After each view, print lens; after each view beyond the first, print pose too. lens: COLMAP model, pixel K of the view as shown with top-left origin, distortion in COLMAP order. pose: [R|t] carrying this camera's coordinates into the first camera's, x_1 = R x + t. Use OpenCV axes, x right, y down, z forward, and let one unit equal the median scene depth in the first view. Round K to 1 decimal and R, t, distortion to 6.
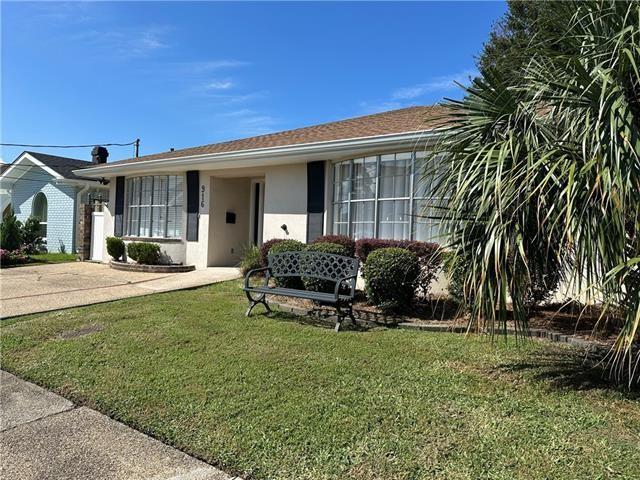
lens RADIAL K [[451.4, 0, 320.0], [0, 451.4, 240.0], [0, 0, 1]] dist [0.097008, -0.130698]
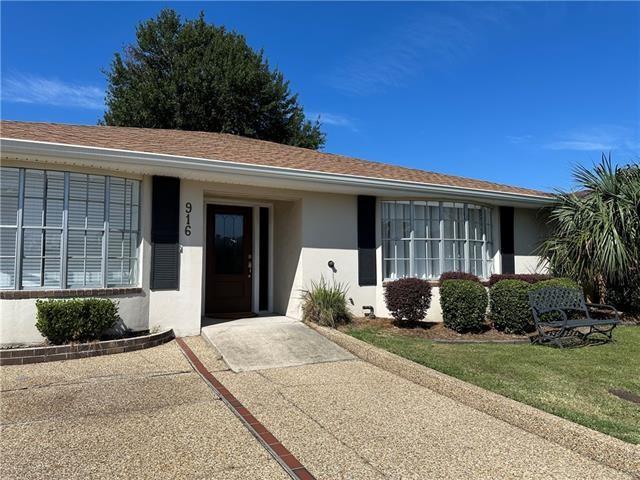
lens RADIAL K [[451.4, 0, 320.0], [0, 451.4, 240.0], [0, 0, 1]] dist [0.097008, -0.130698]
pose [[0.455827, 0.034651, 0.889394, -0.747537], [0.033374, 0.997874, -0.055982, -0.023465], [-0.889442, 0.055200, 0.453702, 0.538497]]
